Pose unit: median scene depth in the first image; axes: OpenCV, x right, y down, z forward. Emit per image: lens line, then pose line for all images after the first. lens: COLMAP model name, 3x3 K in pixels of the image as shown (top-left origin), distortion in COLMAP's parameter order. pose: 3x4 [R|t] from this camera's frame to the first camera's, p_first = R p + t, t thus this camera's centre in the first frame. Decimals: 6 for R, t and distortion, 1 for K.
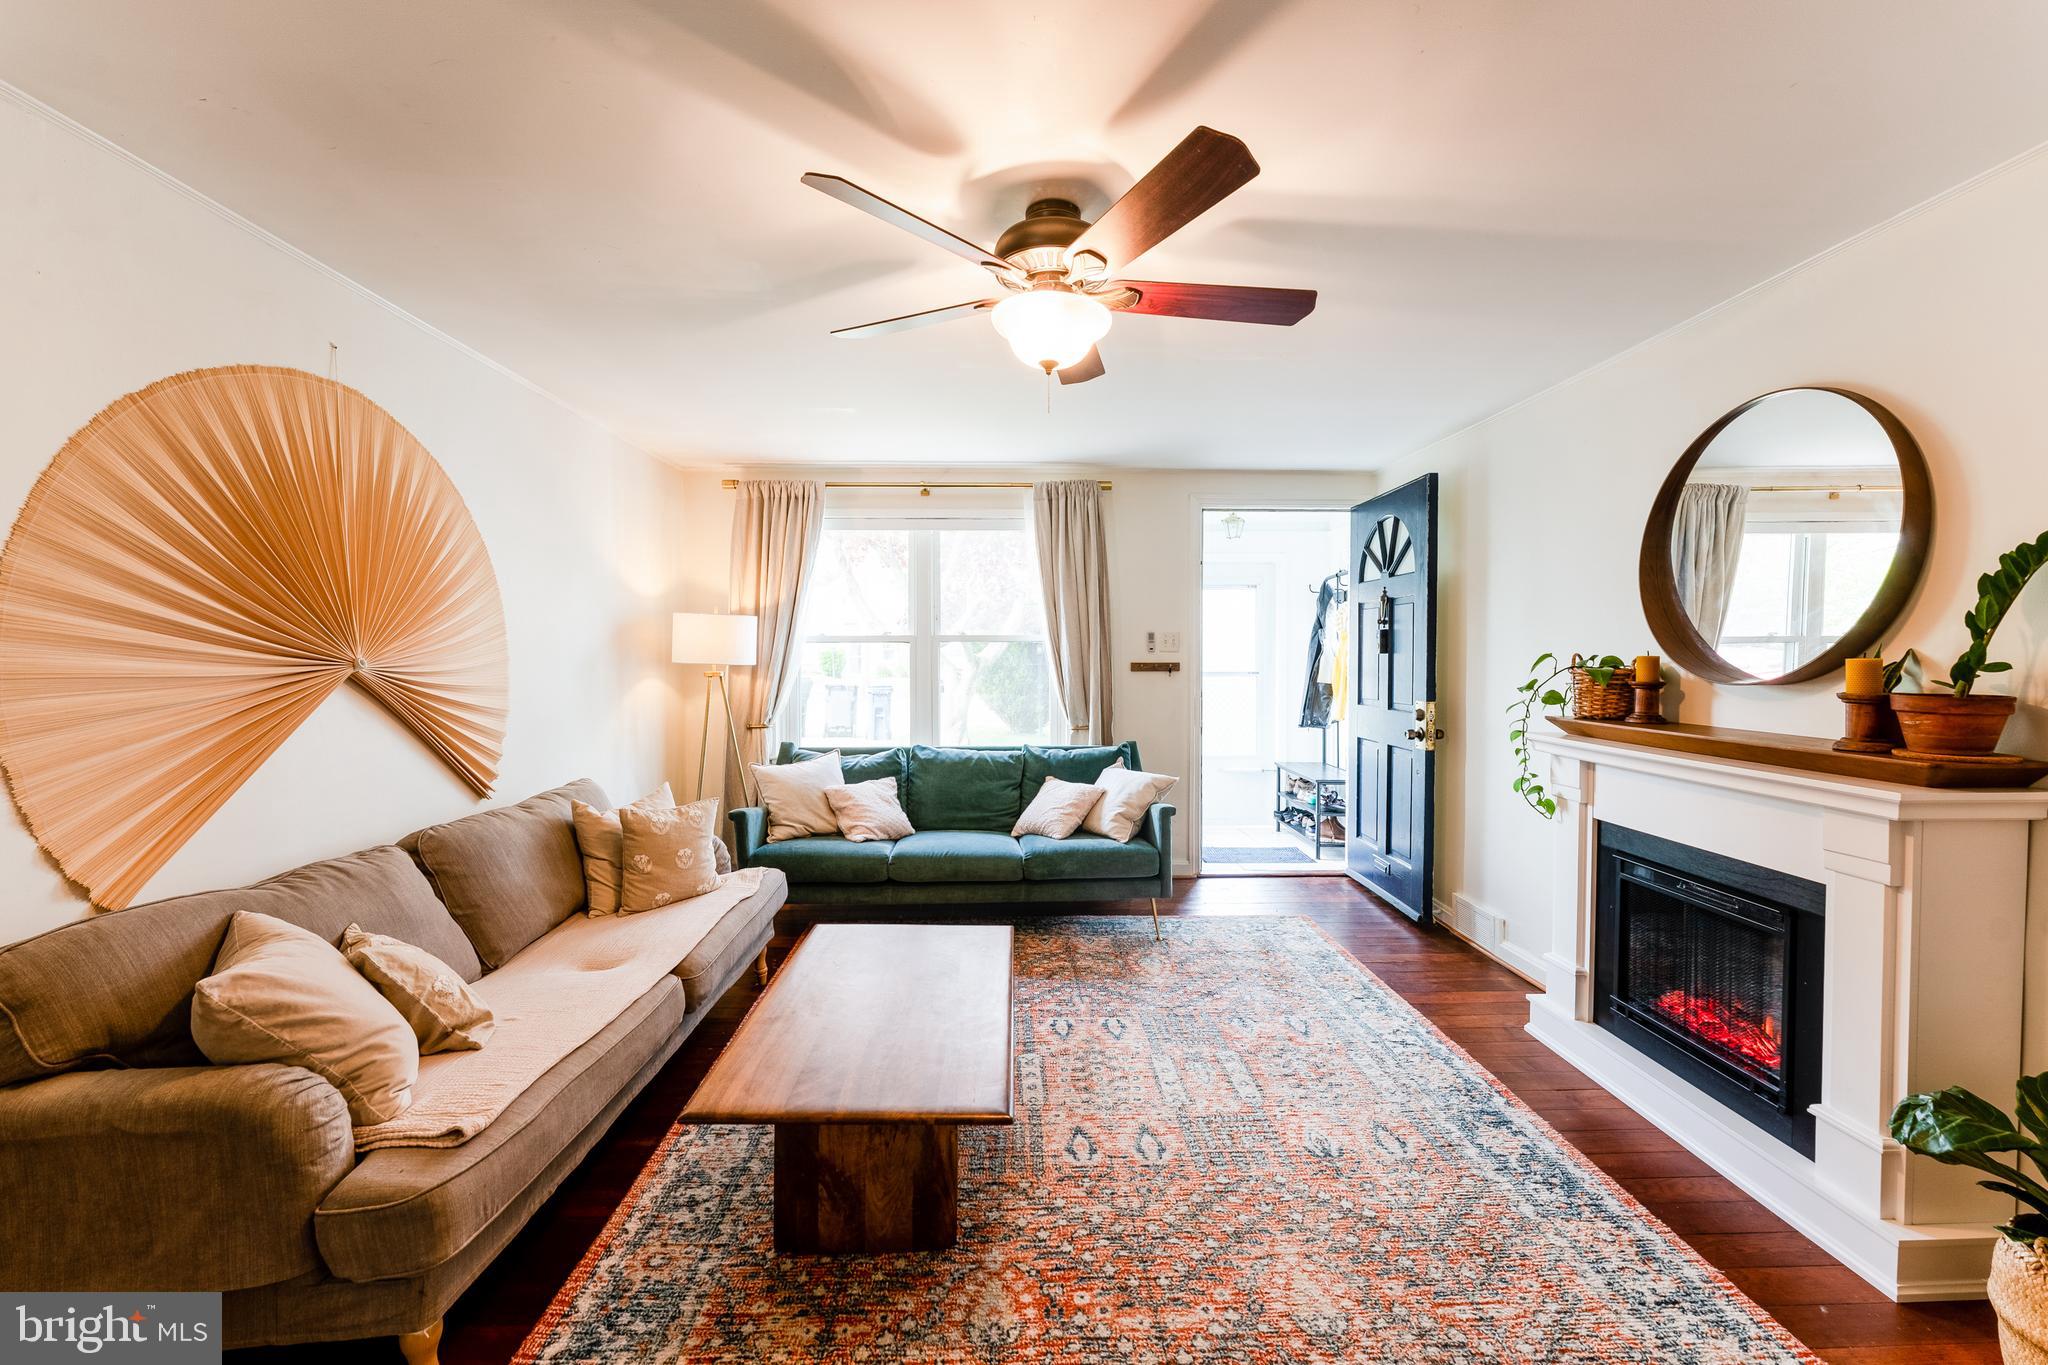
lens RADIAL K [[822.8, 0, 1029.4], [0, 822.8, 678.8], [0, 0, 1]] dist [0.002427, -0.000329]
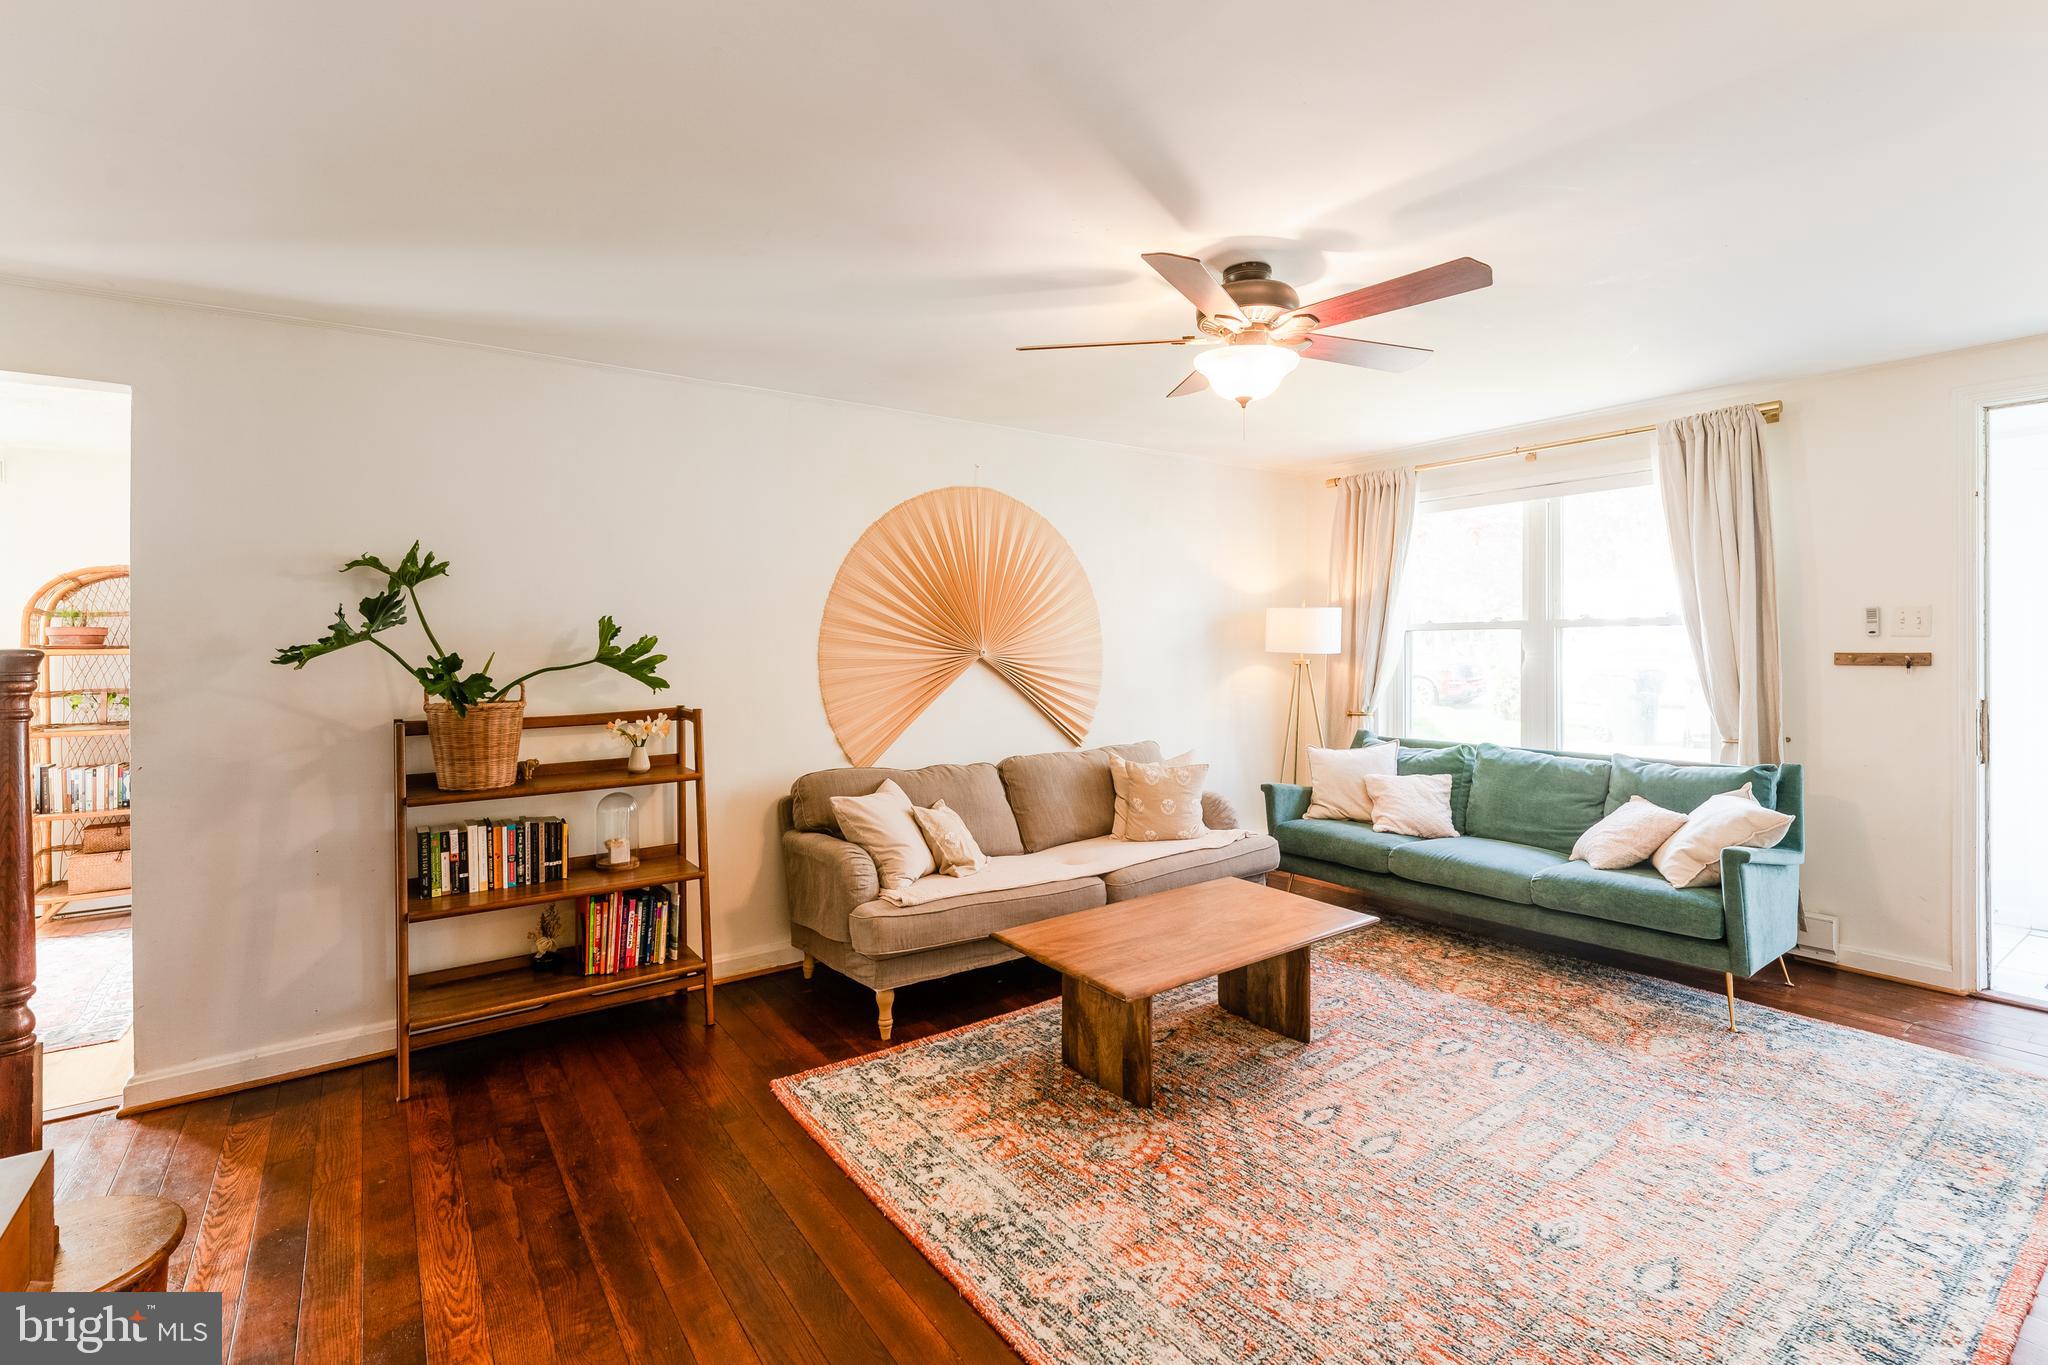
lens RADIAL K [[933.0, 0, 1024.4], [0, 933.0, 640.9], [0, 0, 1]] dist [-0.001685, -0.000412]
pose [[0.563773, -0.007427, -0.825896, 0.606645], [-0.015989, 0.999674, -0.019904, -0.004793], [0.825775, 0.024427, 0.563471, 0.003186]]
